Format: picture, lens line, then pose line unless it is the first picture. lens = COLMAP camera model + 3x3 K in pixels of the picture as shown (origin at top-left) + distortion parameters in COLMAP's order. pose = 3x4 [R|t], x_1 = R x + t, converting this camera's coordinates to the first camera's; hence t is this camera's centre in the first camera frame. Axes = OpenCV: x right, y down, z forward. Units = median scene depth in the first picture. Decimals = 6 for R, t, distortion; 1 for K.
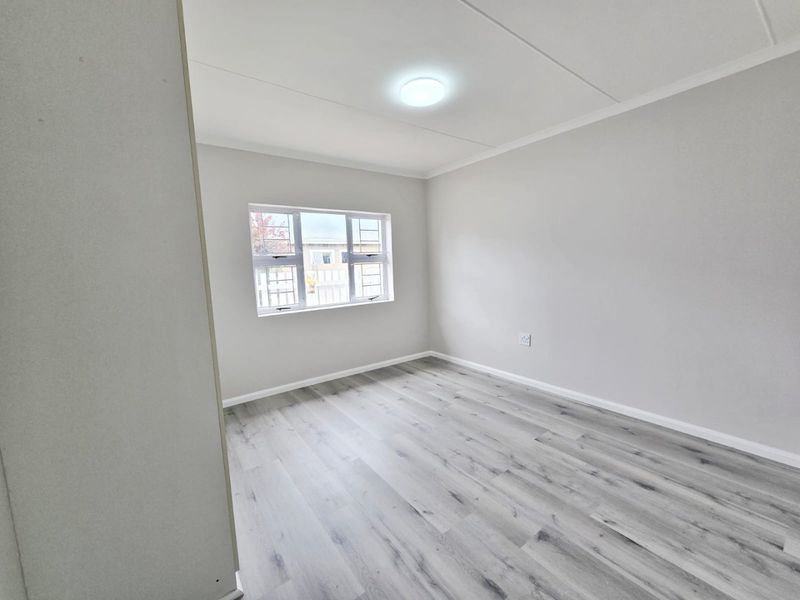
lens RADIAL K [[325.8, 0, 401.8], [0, 325.8, 296.4], [0, 0, 1]] dist [-0.006709, 0.001883]
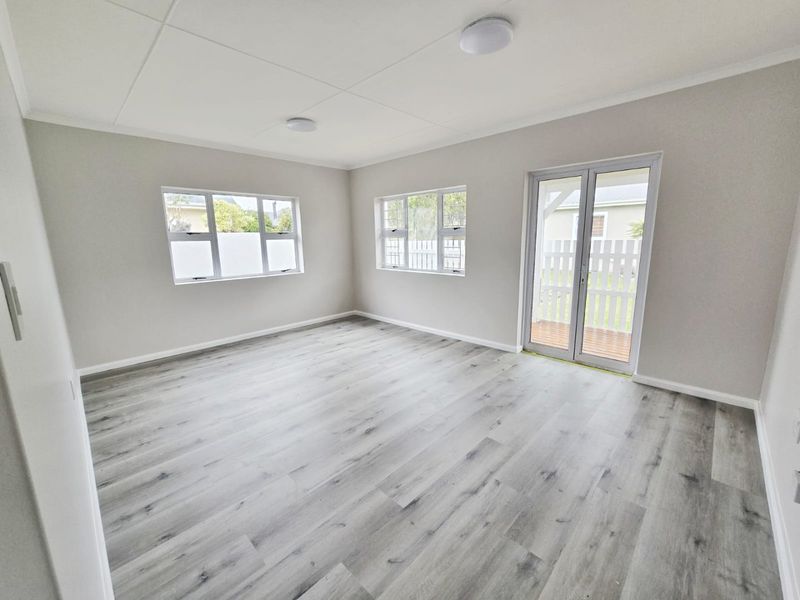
lens RADIAL K [[325.8, 0, 405.6], [0, 325.8, 297.9], [0, 0, 1]] dist [-0.006709, 0.001883]
pose [[0.158327, 0.217495, -0.963135, 1.140149], [-0.090035, 0.974555, 0.205274, -0.137965], [0.983273, 0.054215, 0.173880, 0.841274]]
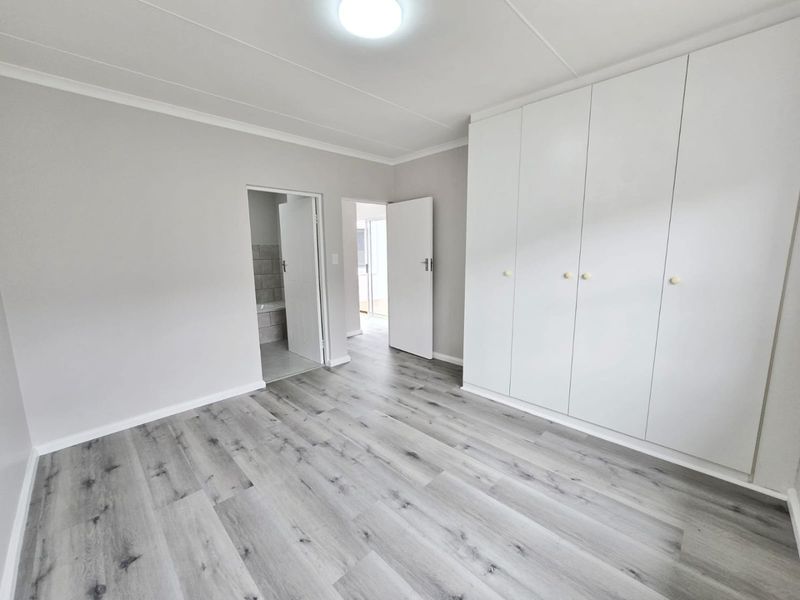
lens RADIAL K [[325.8, 0, 404.2], [0, 325.8, 299.7], [0, 0, 1]] dist [-0.006709, 0.001883]
pose [[-0.986497, 0.072649, -0.146785, 0.088278], [0.033408, 0.966651, 0.253909, -0.135198], [0.160336, 0.245577, -0.956025, 1.199940]]
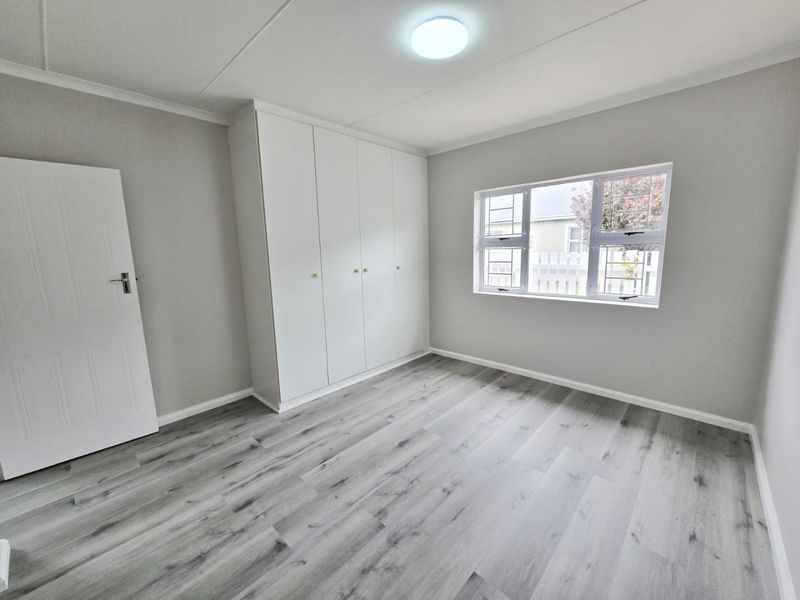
lens RADIAL K [[325.8, 0, 399.2], [0, 325.8, 296.8], [0, 0, 1]] dist [-0.006709, 0.001883]
pose [[0.179089, 0.176853, -0.967807, 0.599661], [-0.079294, 0.983105, 0.164975, -0.087825], [0.980632, 0.047196, 0.190087, 0.516110]]
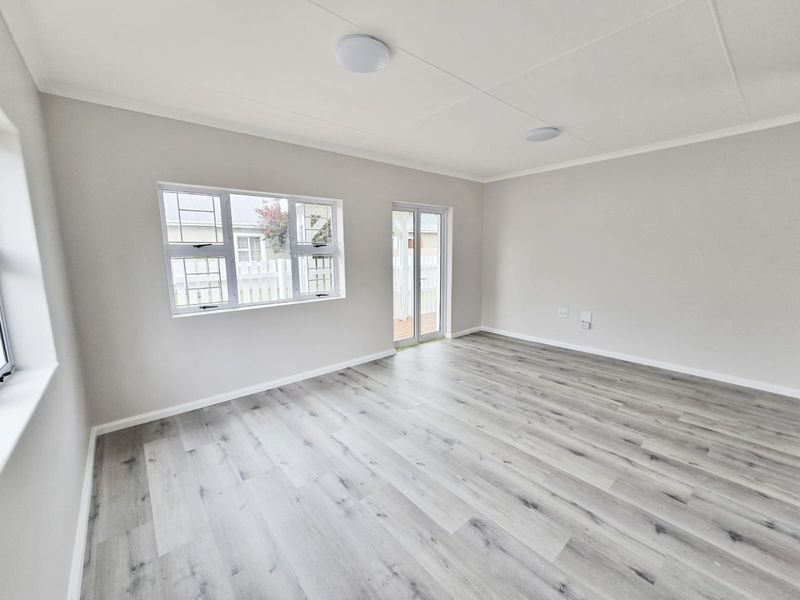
lens RADIAL K [[325.8, 0, 402.8], [0, 325.8, 293.9], [0, 0, 1]] dist [-0.006709, 0.001883]
pose [[0.998488, 0.017995, 0.051947, 0.110129], [-0.019499, 0.999401, 0.028590, -0.032586], [-0.051402, -0.029559, 0.998241, 0.127002]]
